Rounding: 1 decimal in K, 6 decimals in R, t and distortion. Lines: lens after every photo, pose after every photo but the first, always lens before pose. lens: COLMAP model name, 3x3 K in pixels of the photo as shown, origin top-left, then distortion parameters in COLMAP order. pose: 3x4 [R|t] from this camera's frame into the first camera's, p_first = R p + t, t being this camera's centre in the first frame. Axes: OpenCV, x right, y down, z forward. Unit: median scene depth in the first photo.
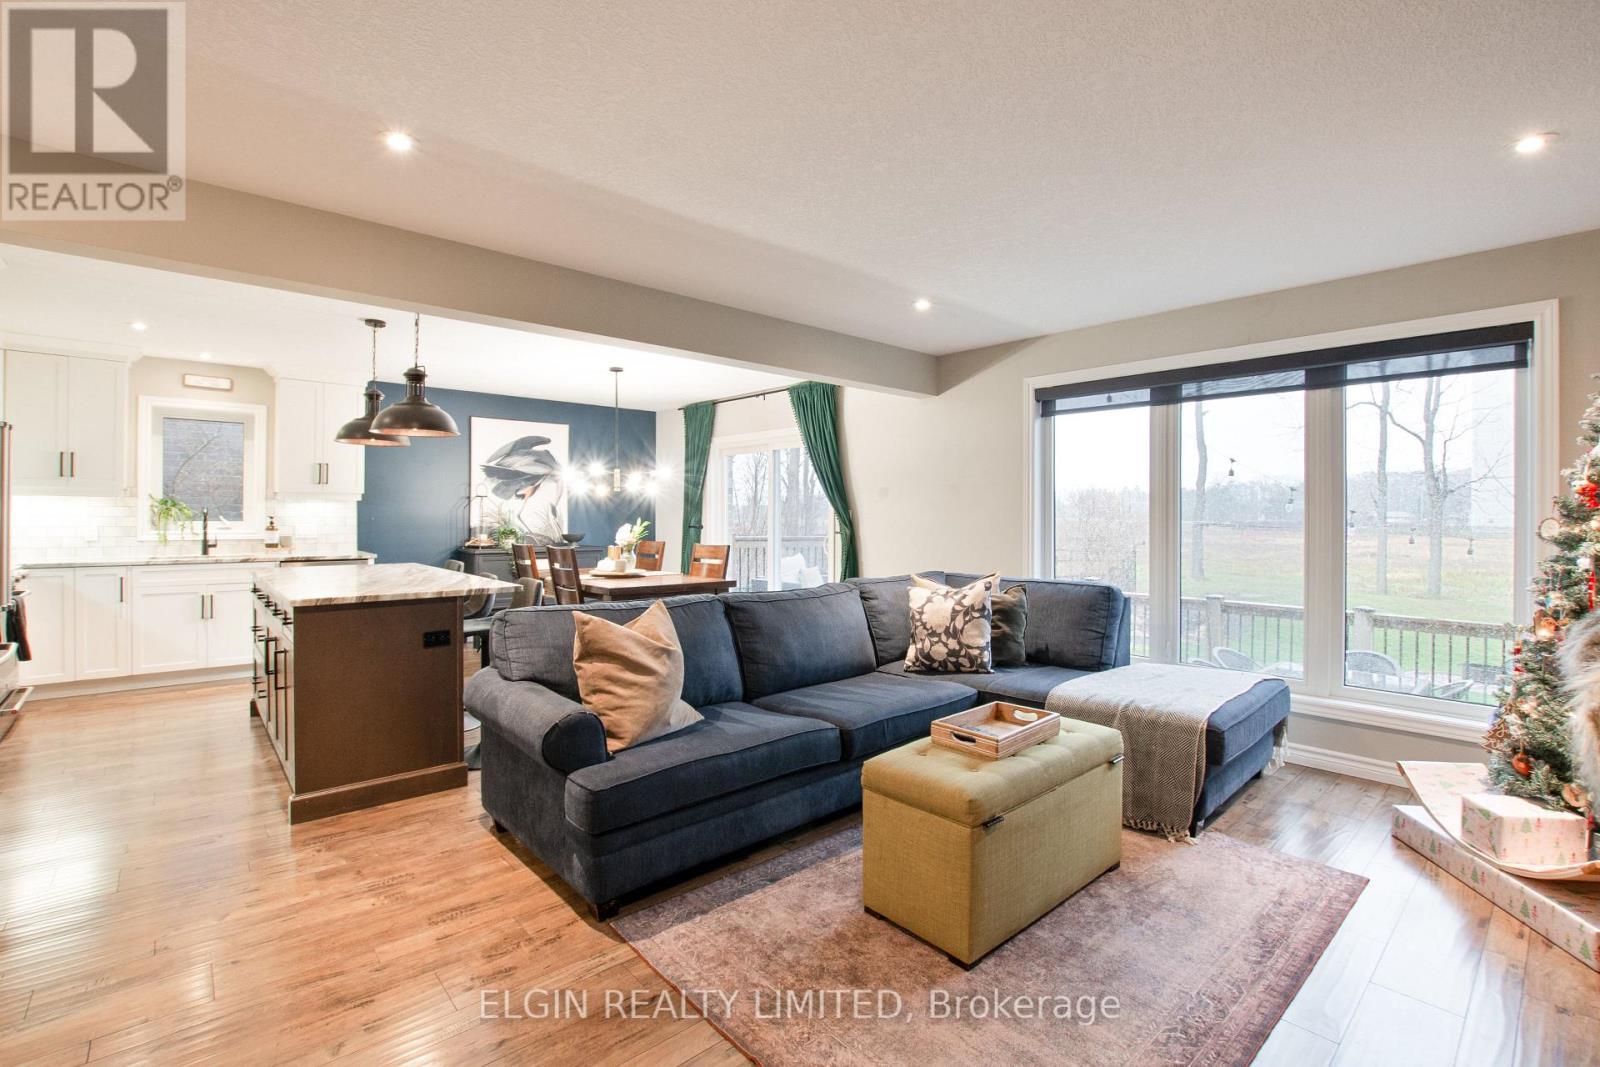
lens RADIAL K [[713.7, 0, 775.5], [0, 713.7, 514.0], [0, 0, 1]] dist [-0.022013, 0.000826]
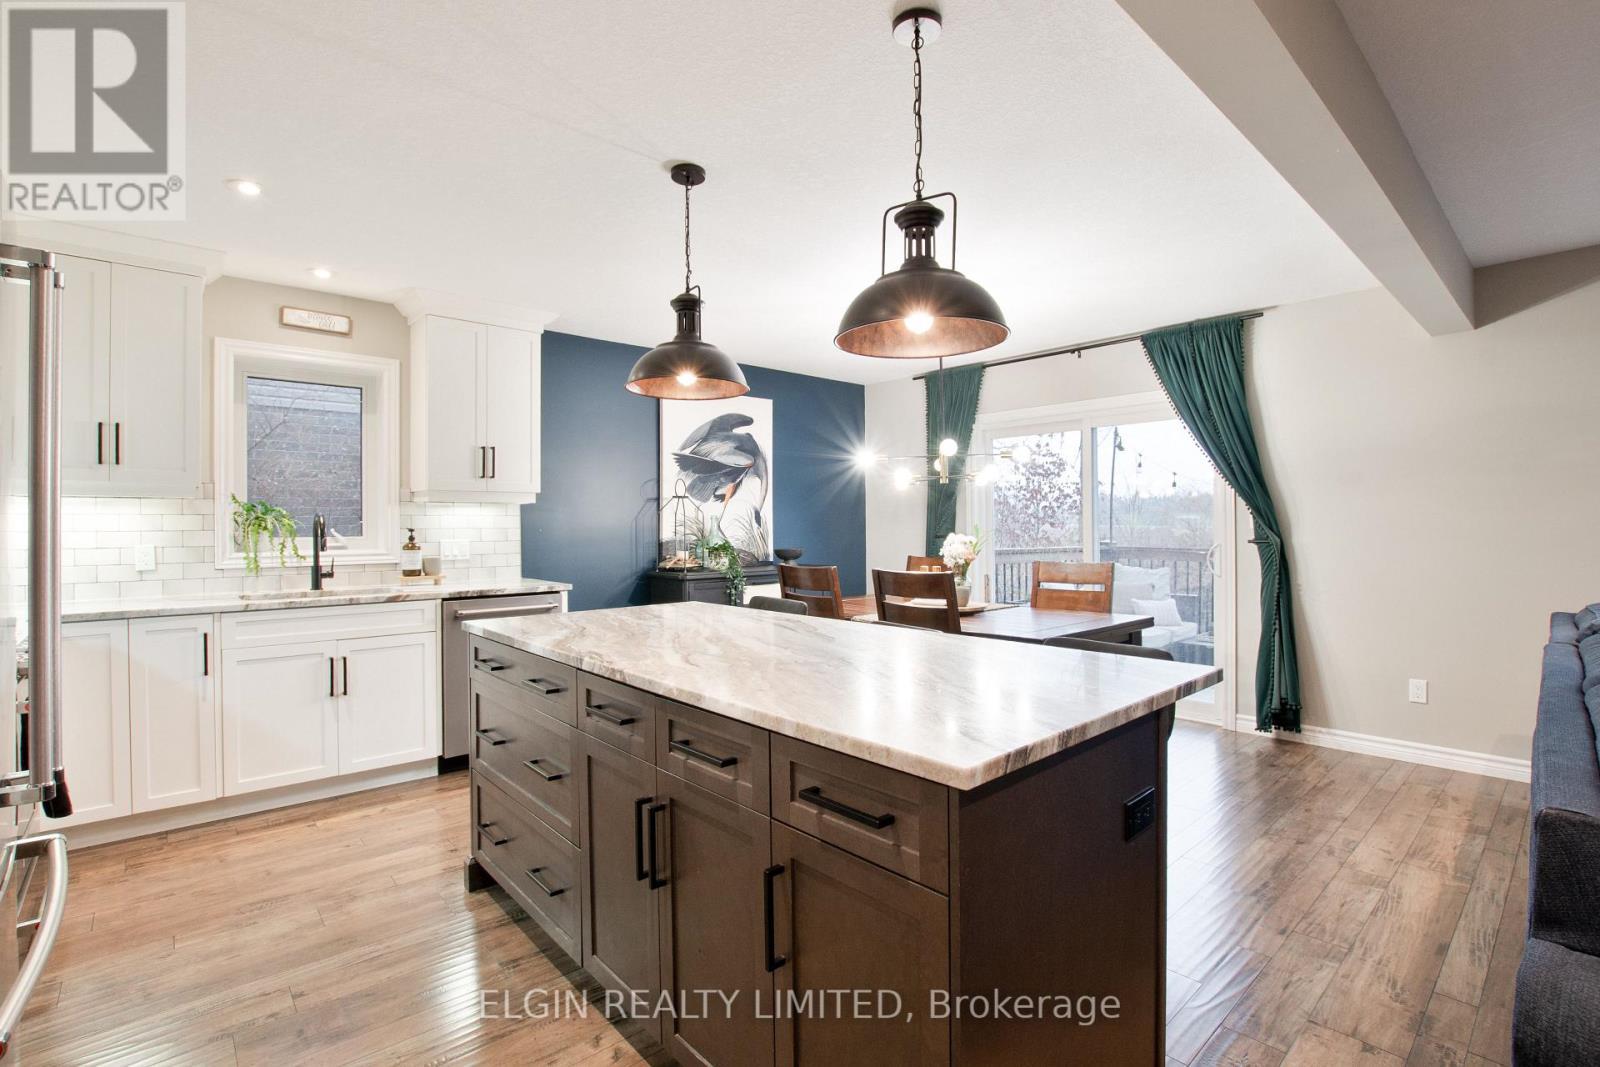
lens RADIAL K [[727.6, 0, 786.5], [0, 727.6, 522.3], [0, 0, 1]] dist [-0.038218, 0.000945]
pose [[0.999616, -0.011951, 0.024995, -0.383083], [0.011995, 0.999927, -0.001594, 0.002995], [-0.024975, 0.001894, 0.999686, 0.326464]]
